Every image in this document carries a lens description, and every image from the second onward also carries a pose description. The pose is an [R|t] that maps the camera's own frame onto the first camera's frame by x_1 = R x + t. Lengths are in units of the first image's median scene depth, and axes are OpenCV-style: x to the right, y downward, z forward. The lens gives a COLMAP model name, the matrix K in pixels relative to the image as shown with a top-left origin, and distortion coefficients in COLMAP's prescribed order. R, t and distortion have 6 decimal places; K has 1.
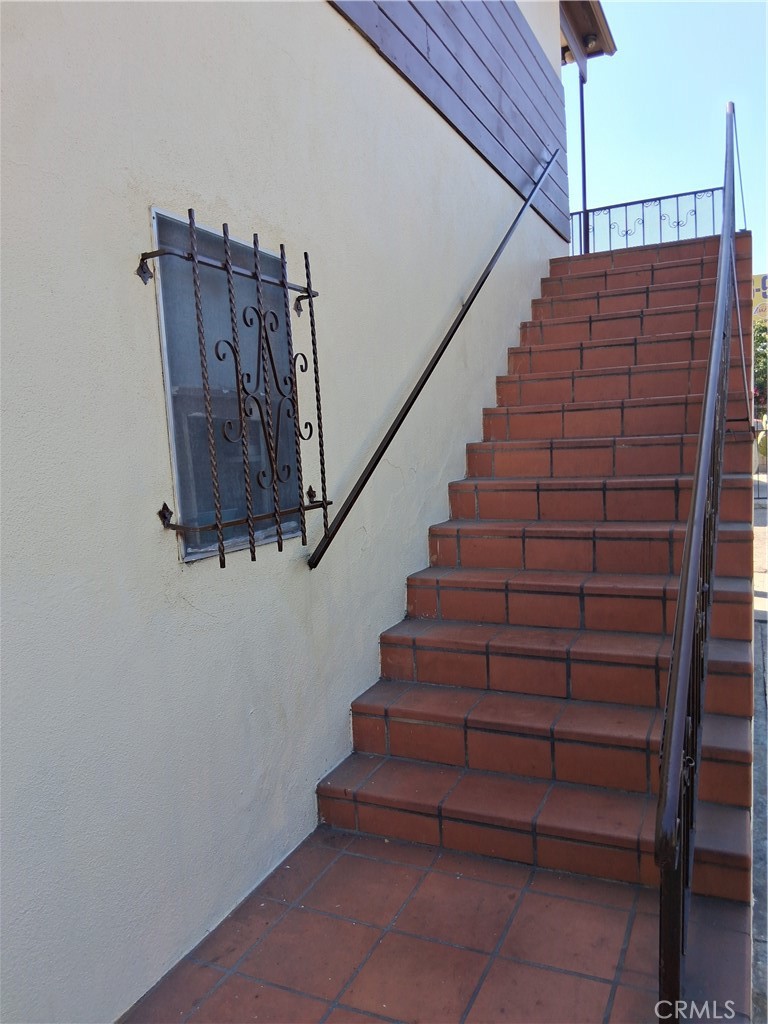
lens RADIAL K [[786.4, 0, 384.0], [0, 786.4, 512.0], [0, 0, 1]] dist [0.134378, -0.206946]
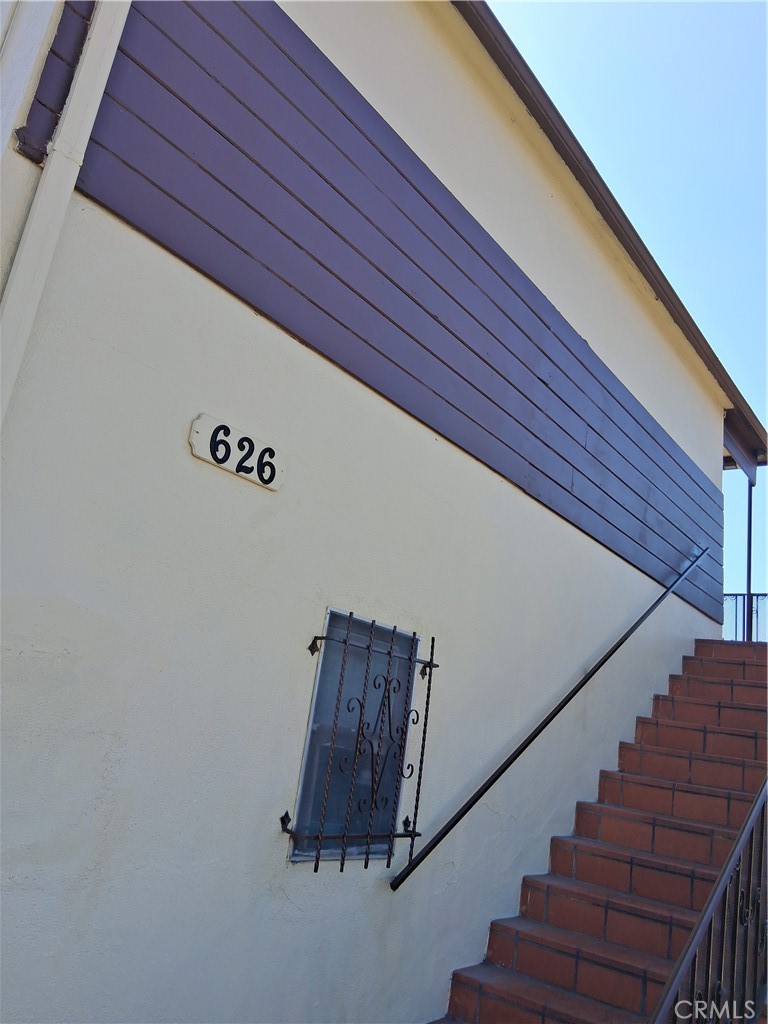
lens RADIAL K [[786.4, 0, 384.0], [0, 786.4, 512.0], [0, 0, 1]] dist [0.134378, -0.206946]
pose [[0.958536, 0.114478, -0.260965, 0.154717], [-0.202018, 0.918863, -0.338940, -0.042812], [0.200989, 0.377605, 0.903890, -0.346814]]
